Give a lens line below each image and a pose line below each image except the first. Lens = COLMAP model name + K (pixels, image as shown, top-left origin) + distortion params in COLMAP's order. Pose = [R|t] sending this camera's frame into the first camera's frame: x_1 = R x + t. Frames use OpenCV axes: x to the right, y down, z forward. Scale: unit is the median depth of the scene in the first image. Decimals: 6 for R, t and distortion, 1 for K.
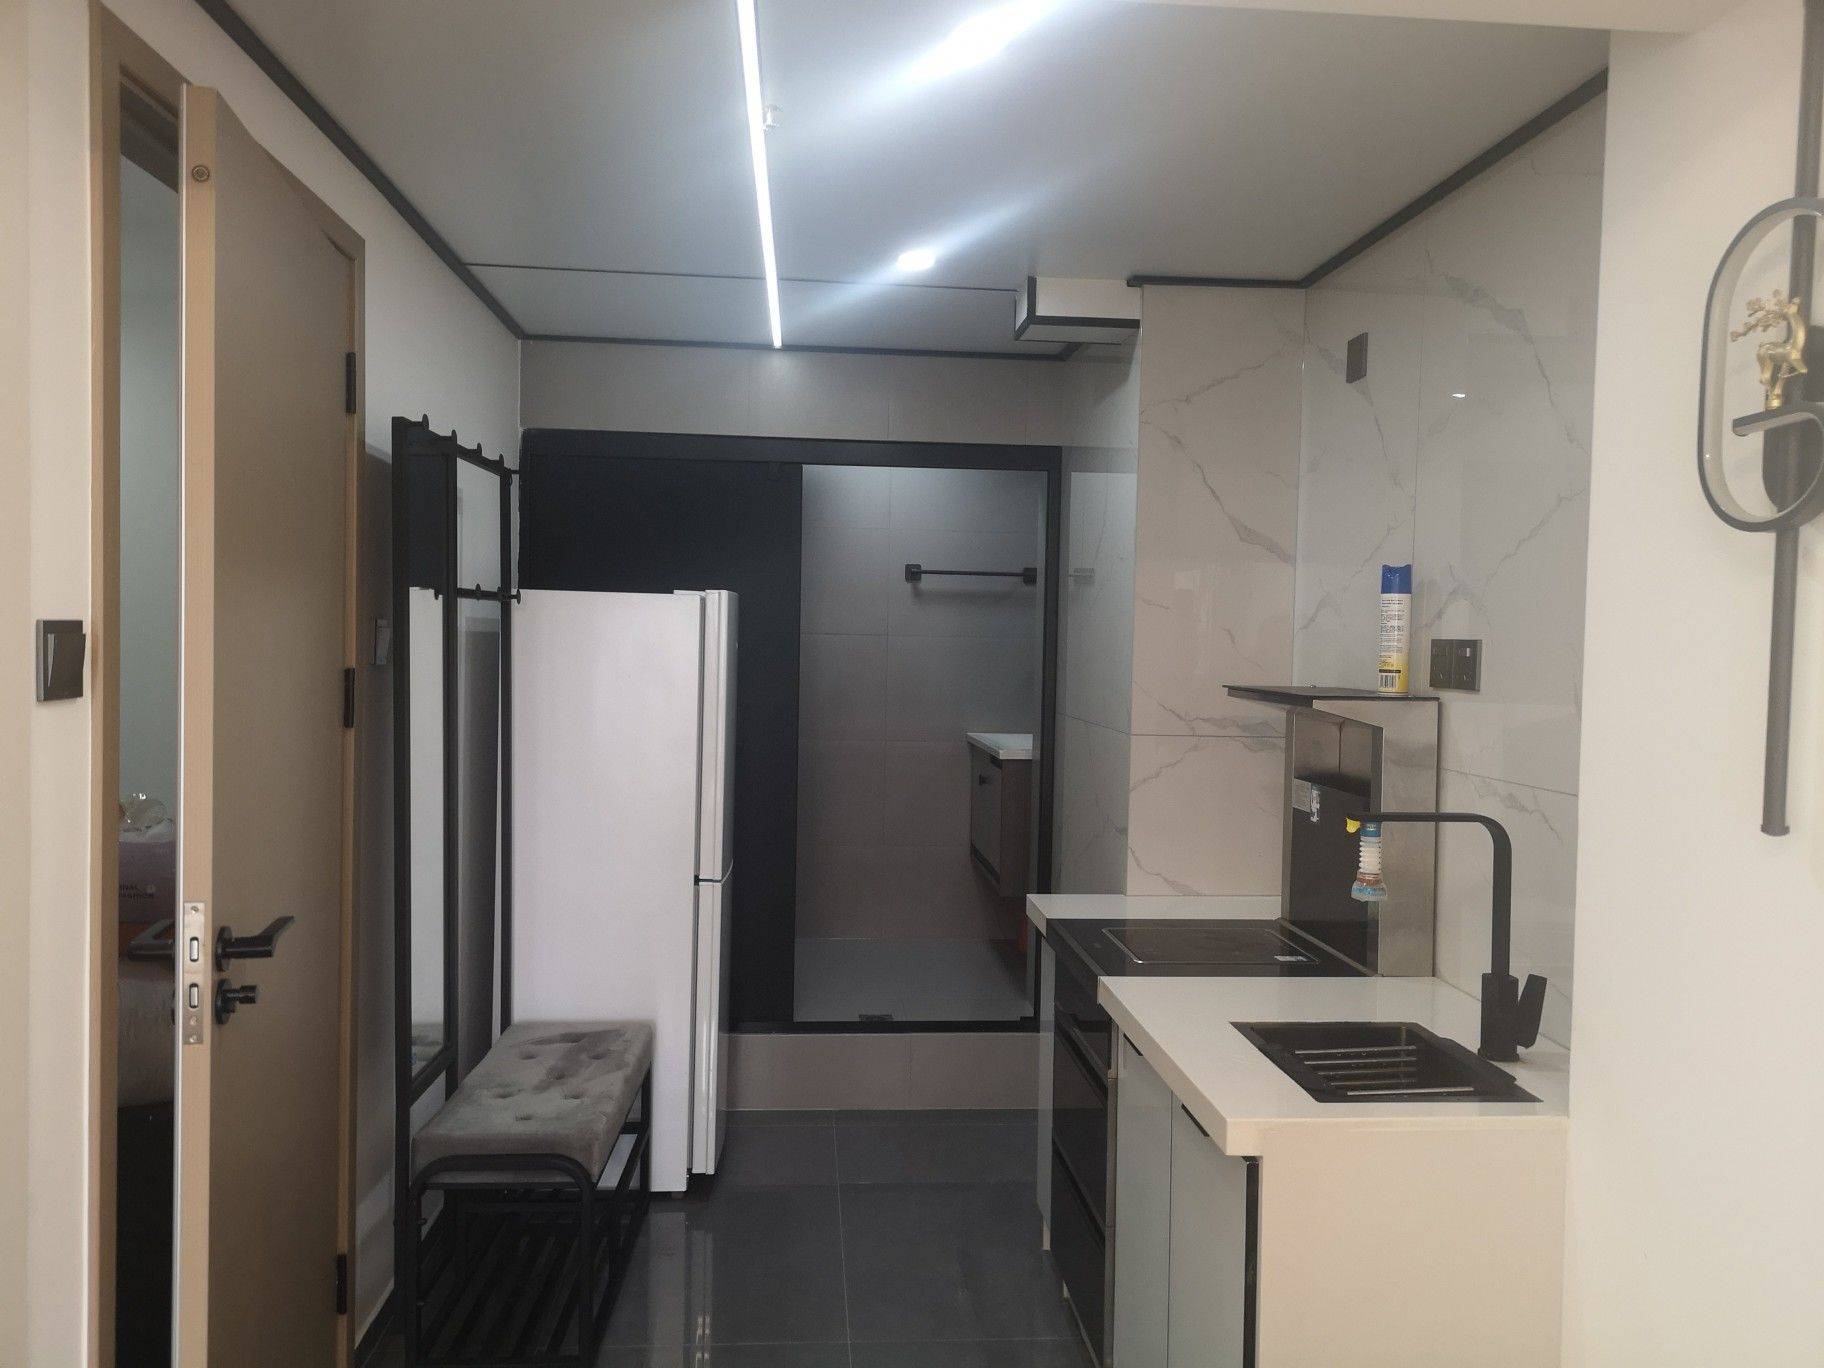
lens RADIAL K [[1484.3, 0, 912.0], [0, 1484.3, 684.0], [0, 0, 1]] dist [0.084154, 0.000329]
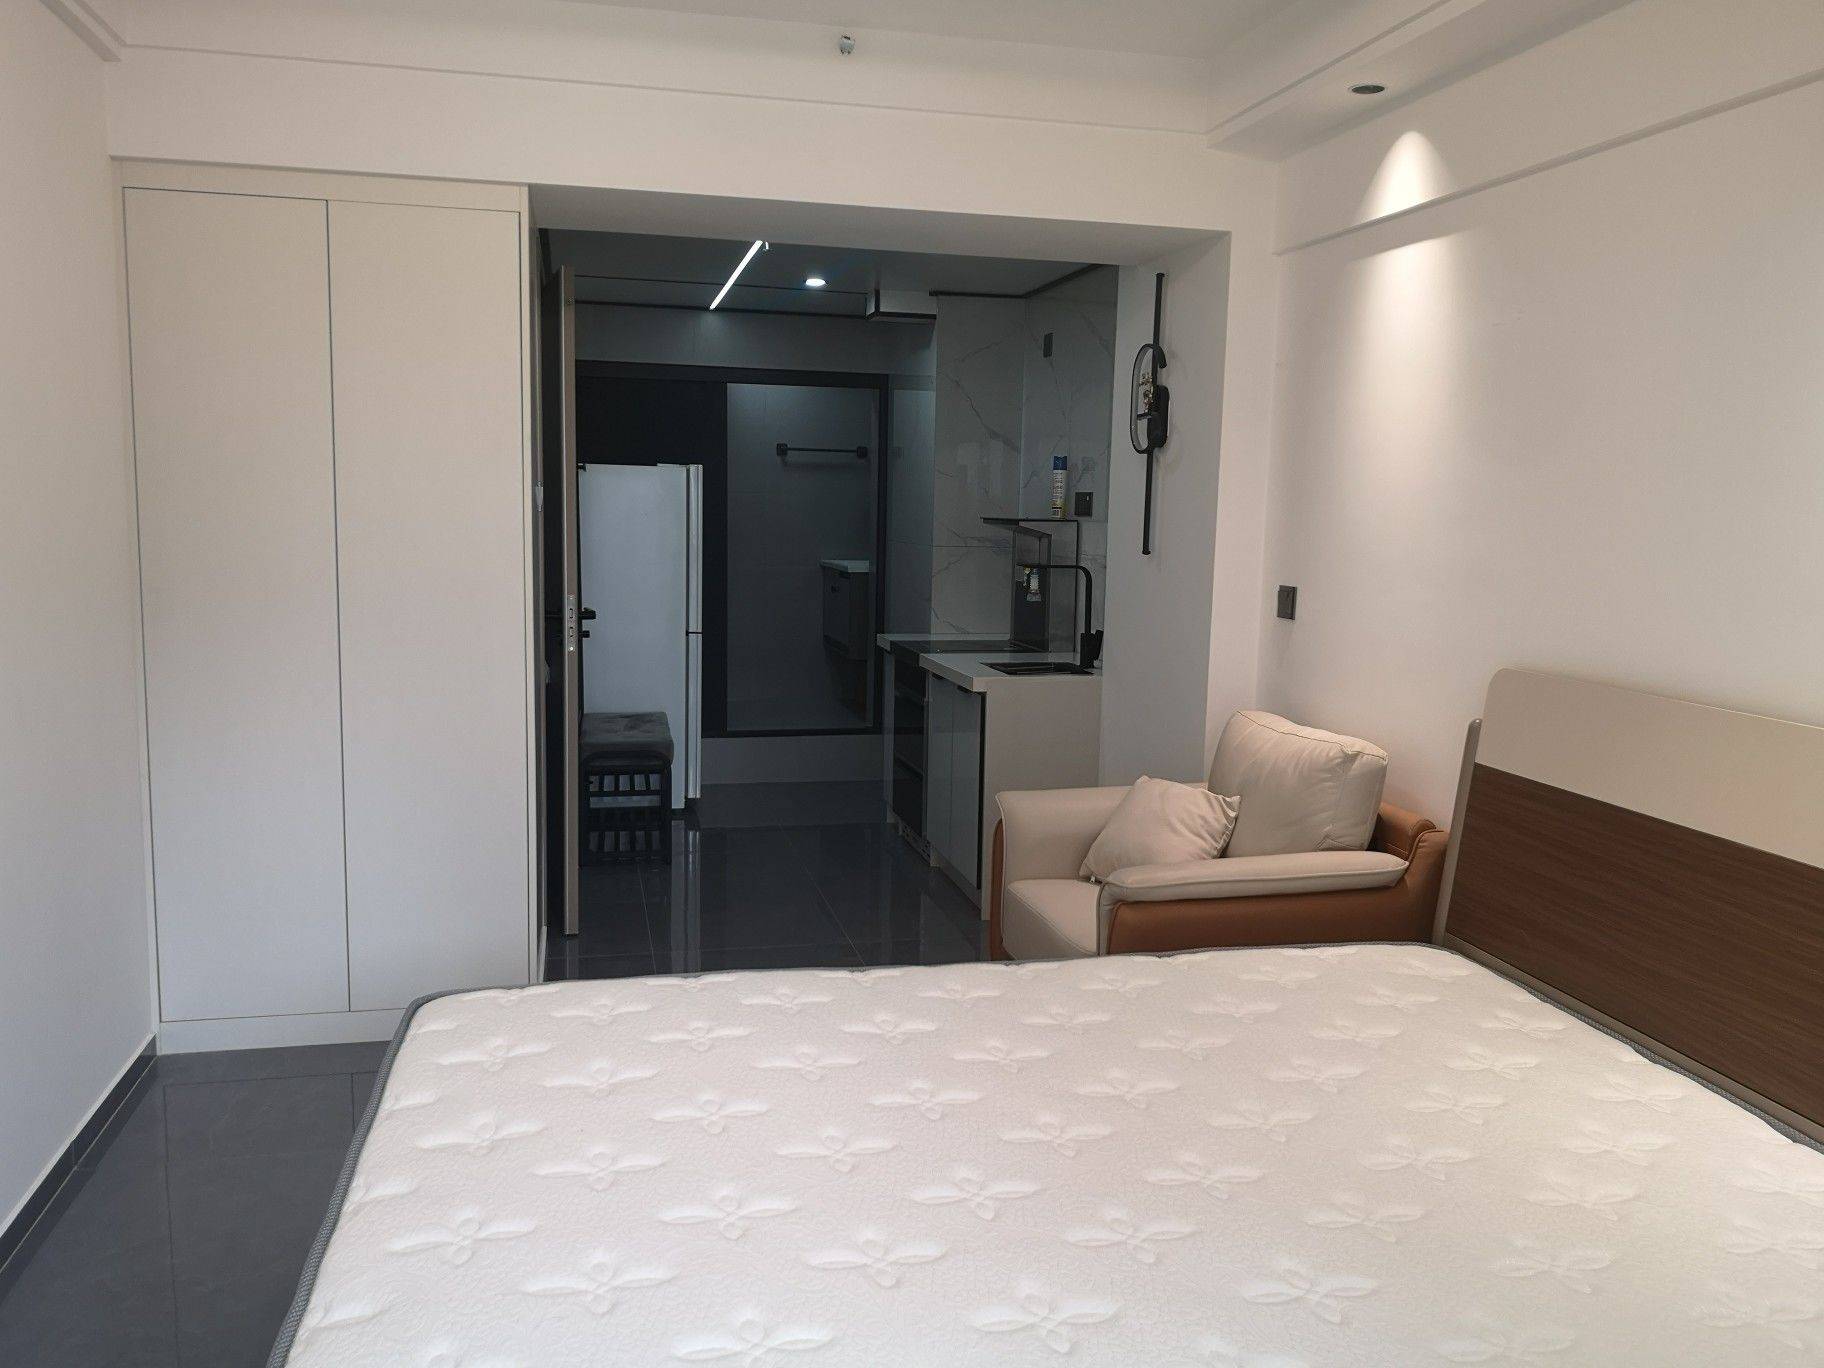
lens RADIAL K [[1484.3, 0, 912.0], [0, 1484.3, 684.0], [0, 0, 1]] dist [0.084154, 0.000329]
pose [[0.990401, -0.018624, 0.136963, -0.132270], [0.005906, 0.995678, 0.092688, 0.033422], [-0.138097, -0.090989, 0.986230, -0.815381]]
